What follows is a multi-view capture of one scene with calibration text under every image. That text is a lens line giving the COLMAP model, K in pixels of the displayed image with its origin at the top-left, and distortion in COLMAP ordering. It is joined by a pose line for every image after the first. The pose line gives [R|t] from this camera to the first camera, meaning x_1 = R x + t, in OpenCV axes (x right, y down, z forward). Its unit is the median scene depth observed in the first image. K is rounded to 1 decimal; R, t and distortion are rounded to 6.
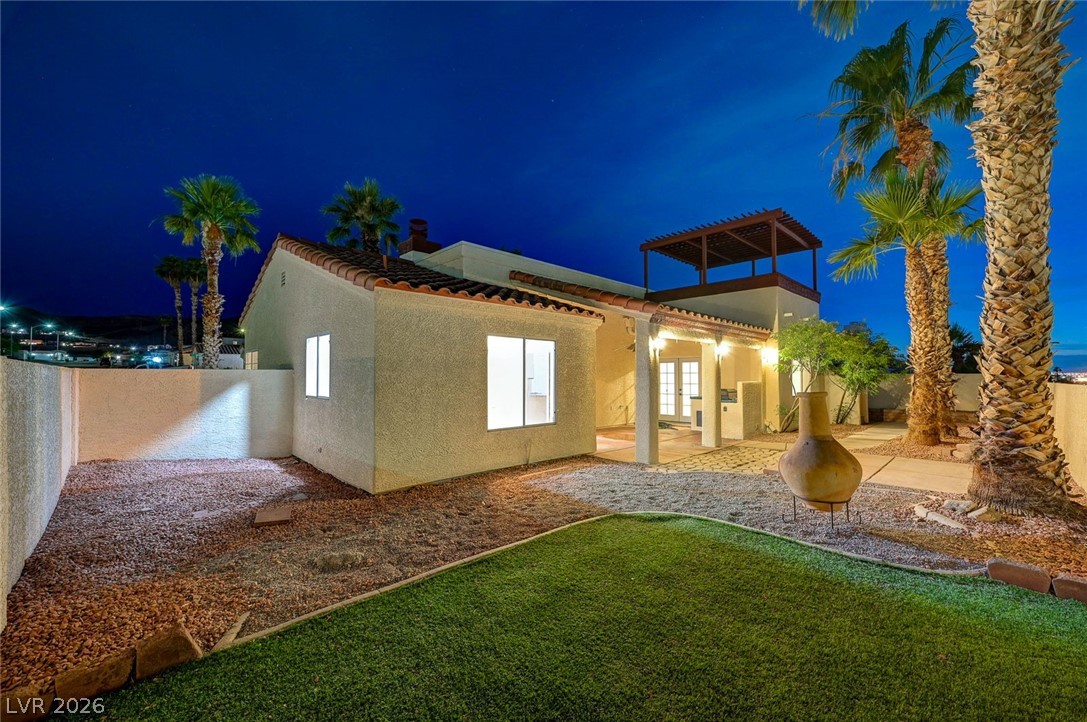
lens RADIAL K [[427.8, 0, 543.5], [0, 427.8, 363.3], [0, 0, 1]] dist [-0.001290, 0.000030]
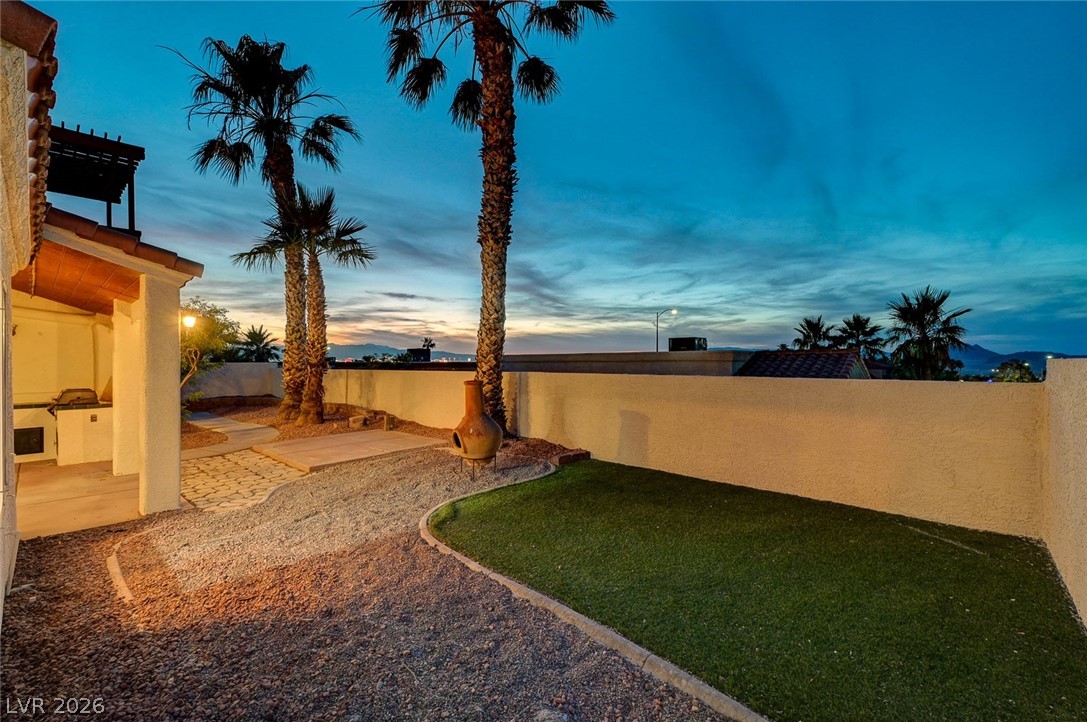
lens RADIAL K [[459.8, 0, 545.2], [0, 459.8, 362.3], [0, 0, 1]] dist [0.000982, 0.000055]
pose [[-0.061447, -0.003284, 0.998105, -0.846887], [-0.025873, 0.999664, 0.001697, 0.001046], [-0.997775, -0.025720, -0.061512, 0.877158]]
